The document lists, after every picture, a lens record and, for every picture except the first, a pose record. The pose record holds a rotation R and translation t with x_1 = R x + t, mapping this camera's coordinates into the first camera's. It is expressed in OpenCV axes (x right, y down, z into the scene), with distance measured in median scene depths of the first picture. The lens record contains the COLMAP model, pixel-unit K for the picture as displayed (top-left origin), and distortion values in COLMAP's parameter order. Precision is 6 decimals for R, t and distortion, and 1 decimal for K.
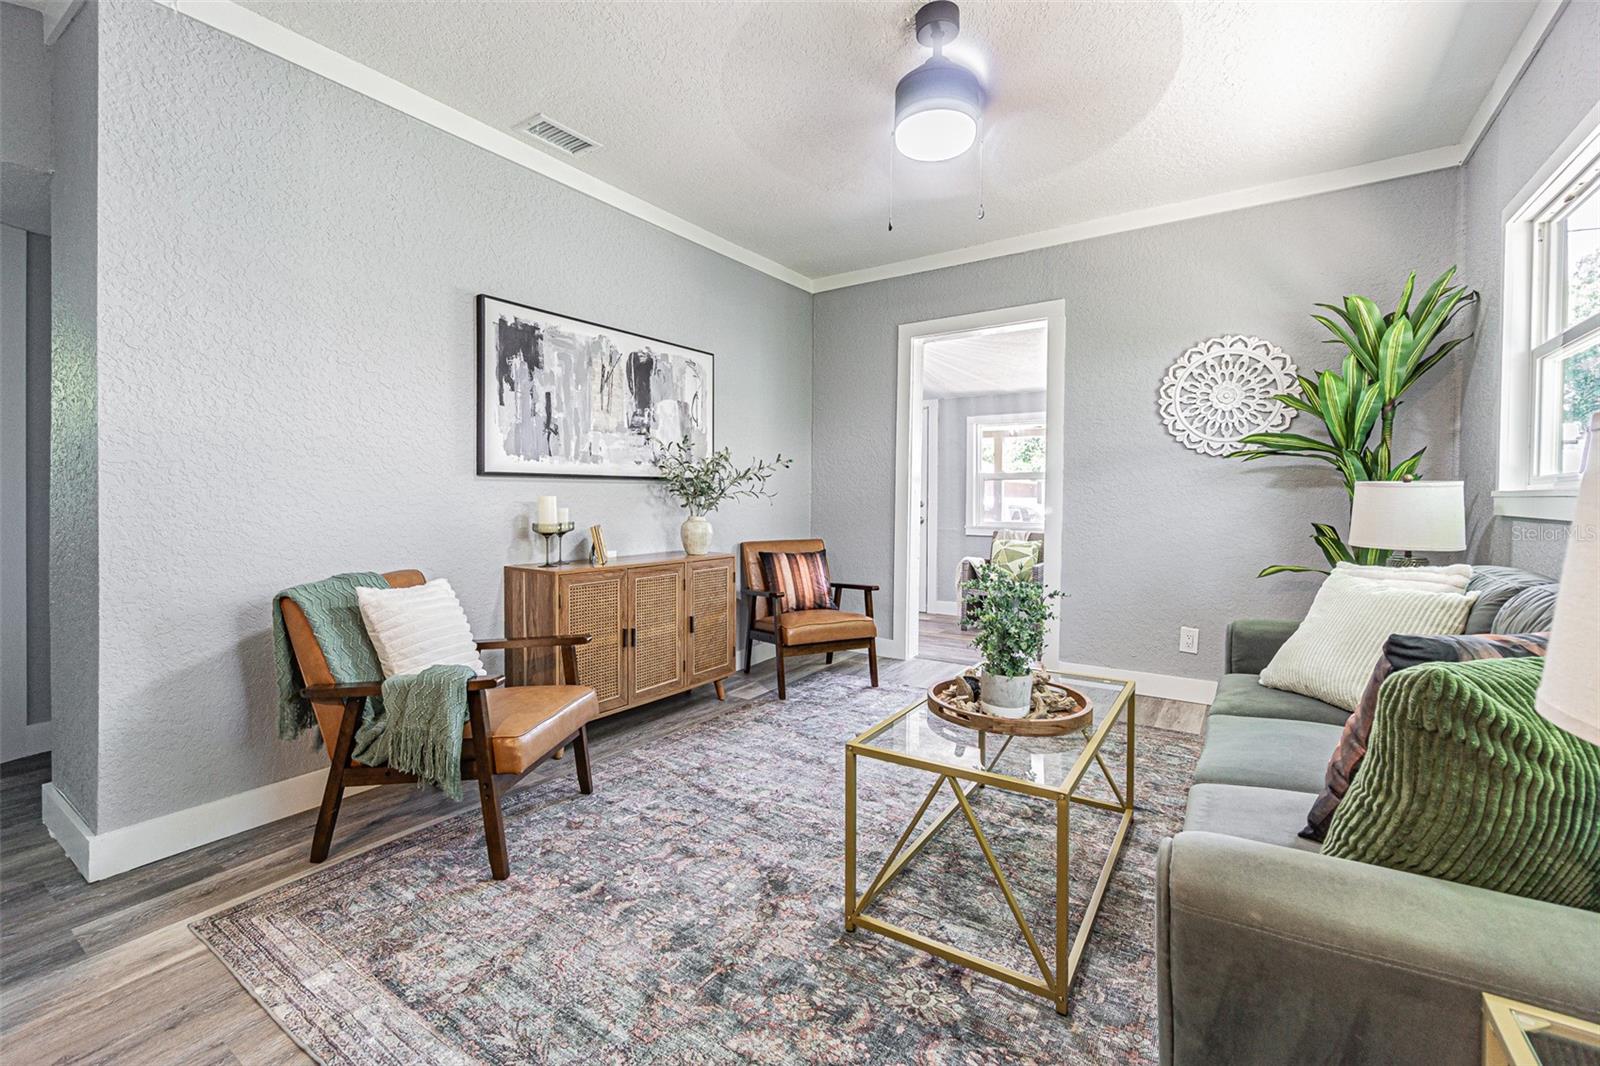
lens RADIAL K [[685.4, 0, 790.4], [0, 685.4, 515.1], [0, 0, 1]] dist [-0.010802, 0.000024]
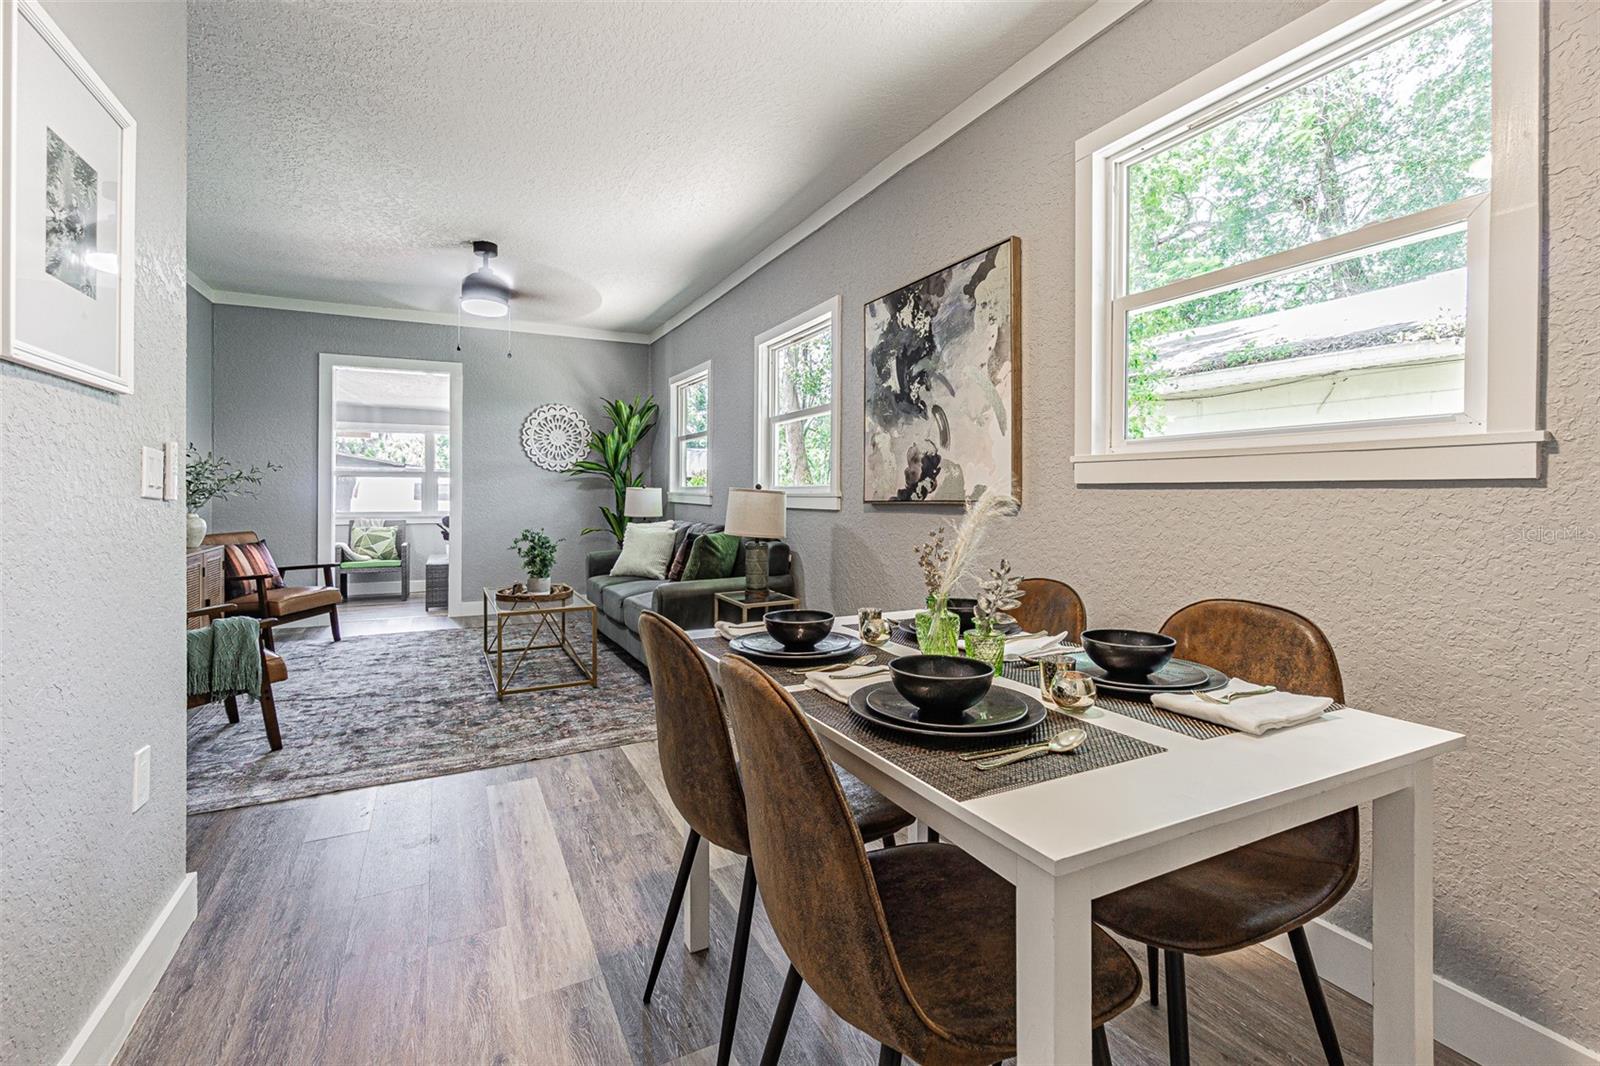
lens RADIAL K [[696.6, 0, 788.8], [0, 696.6, 494.3], [0, 0, 1]] dist [0.000866, 0.000215]
pose [[0.483389, -0.007507, 0.875374, -0.836746], [0.017517, 0.999846, -0.001099, -0.013973], [-0.875231, 0.015865, 0.483446, -0.525822]]
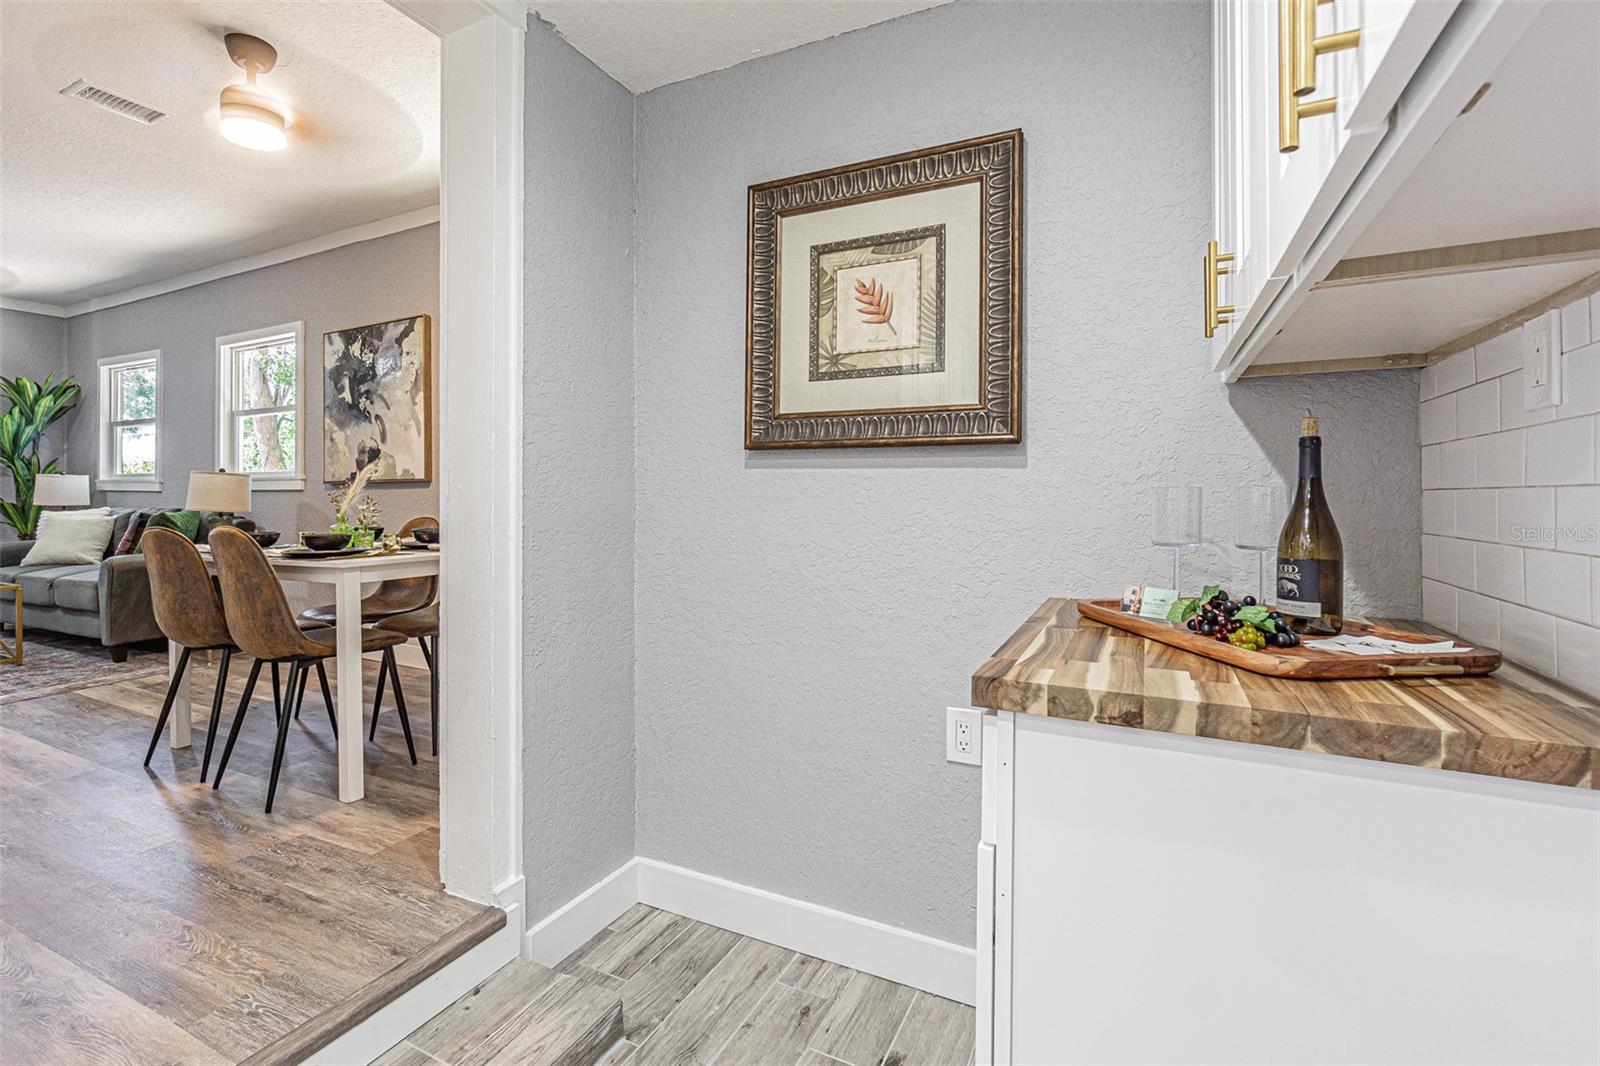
lens RADIAL K [[703.4, 0, 795.4], [0, 703.4, 497.1], [0, 0, 1]] dist [-0.010236, 0.000952]
pose [[-0.146200, -0.012396, 0.989177, -1.455882], [0.019171, 0.999698, 0.015362, 0.029154], [-0.989069, 0.021210, -0.145918, -0.884441]]
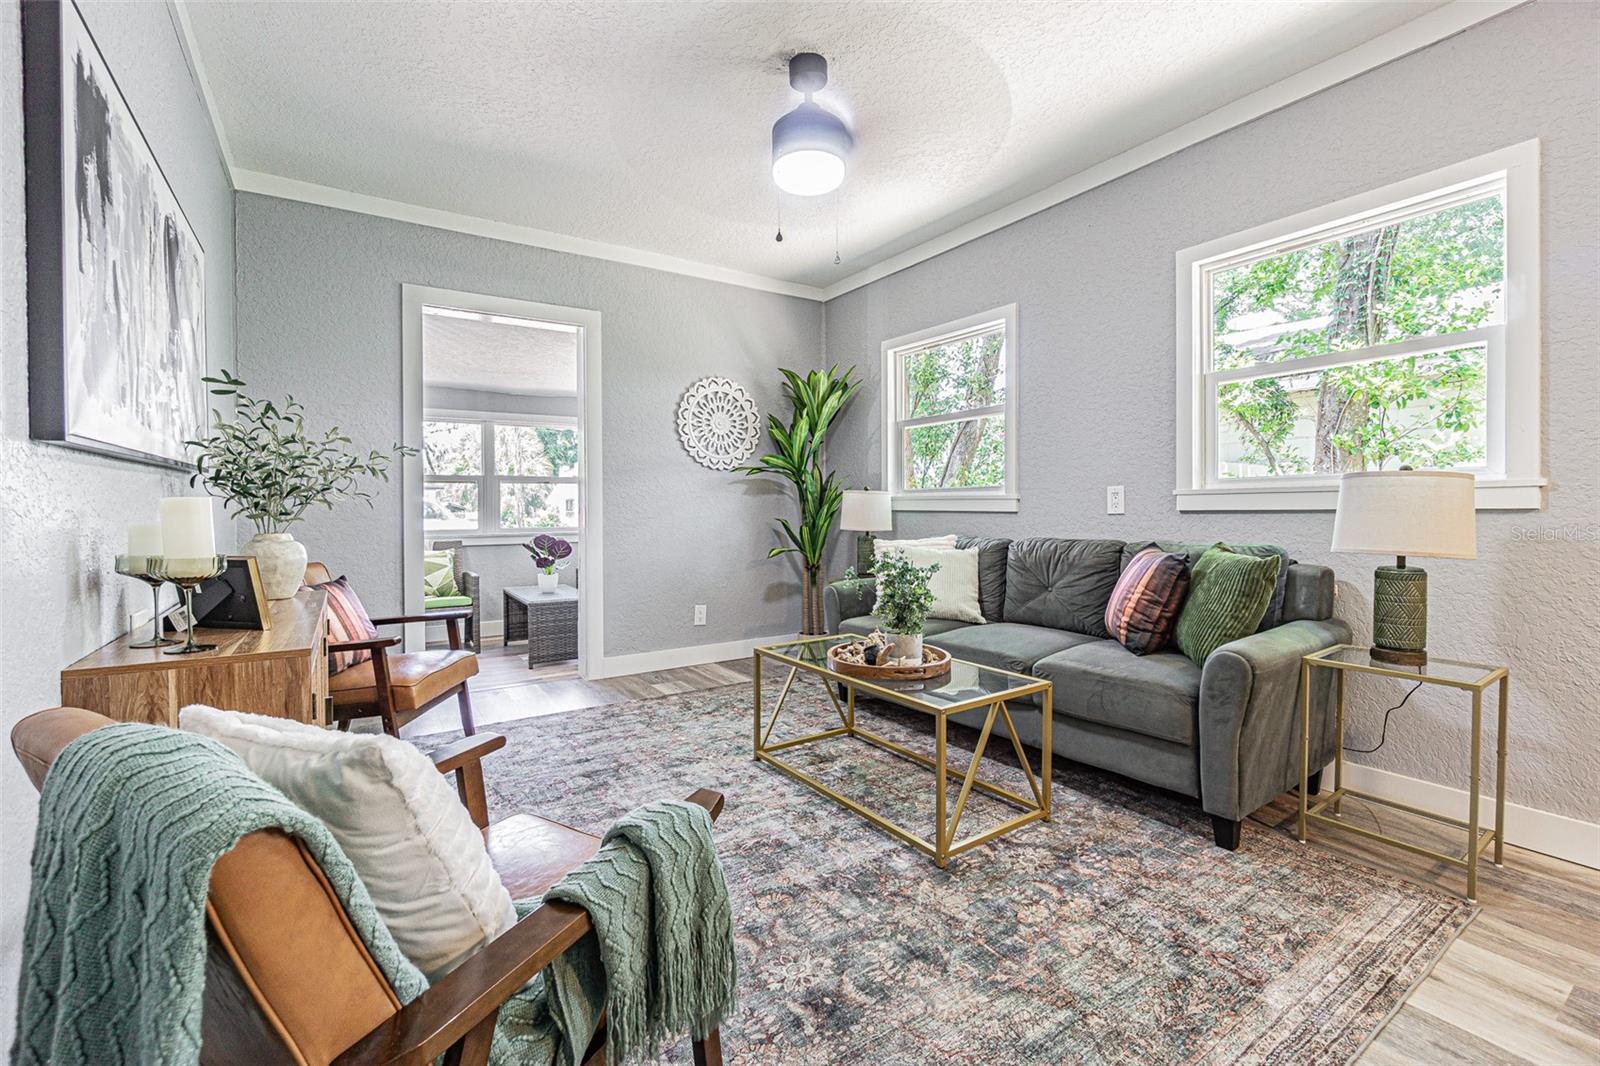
lens RADIAL K [[685.4, 0, 790.4], [0, 685.4, 515.1], [0, 0, 1]] dist [-0.010802, 0.000024]
pose [[0.374683, -0.017454, 0.926989, -0.648763], [0.027102, 0.999602, 0.007867, -0.006947], [-0.926757, 0.022175, 0.375007, 0.470853]]
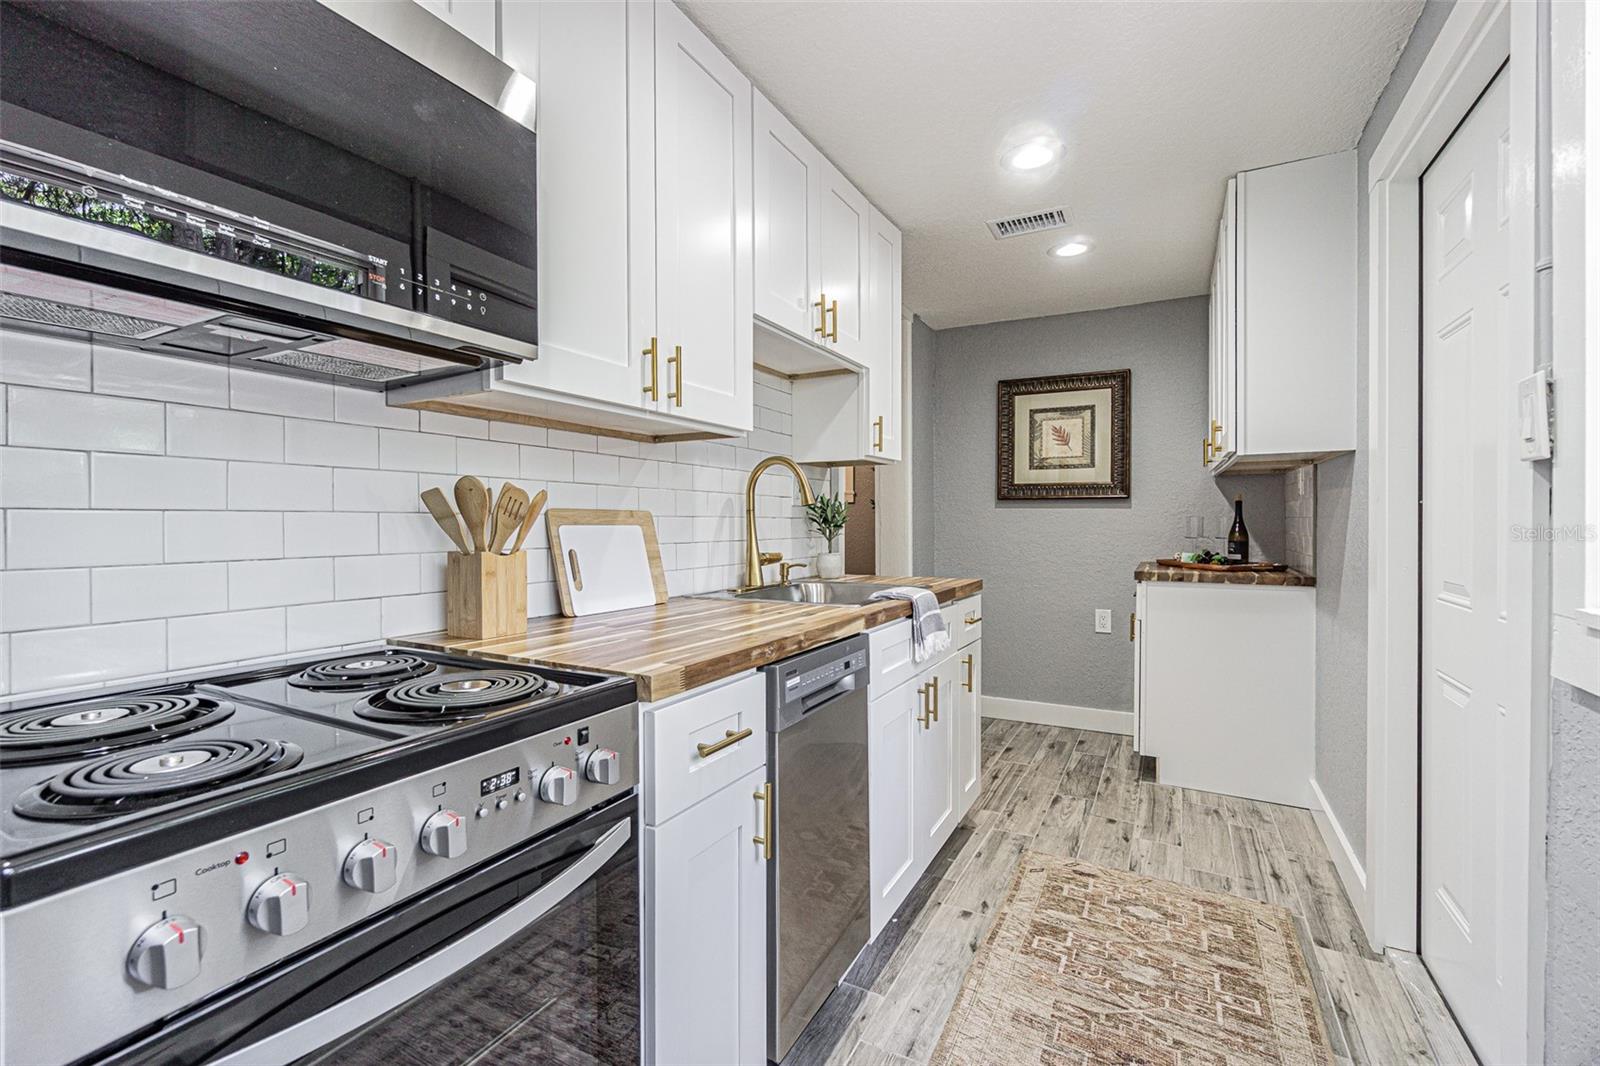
lens RADIAL K [[693.8, 0, 800.0], [0, 693.8, 533.0], [0, 0, 1]] dist [-0.000405, 0.000075]
pose [[-0.120609, -0.025940, 0.992361, -2.208977], [0.022127, 0.999340, 0.028812, 0.011128], [-0.992453, 0.025433, -0.119956, -0.331751]]
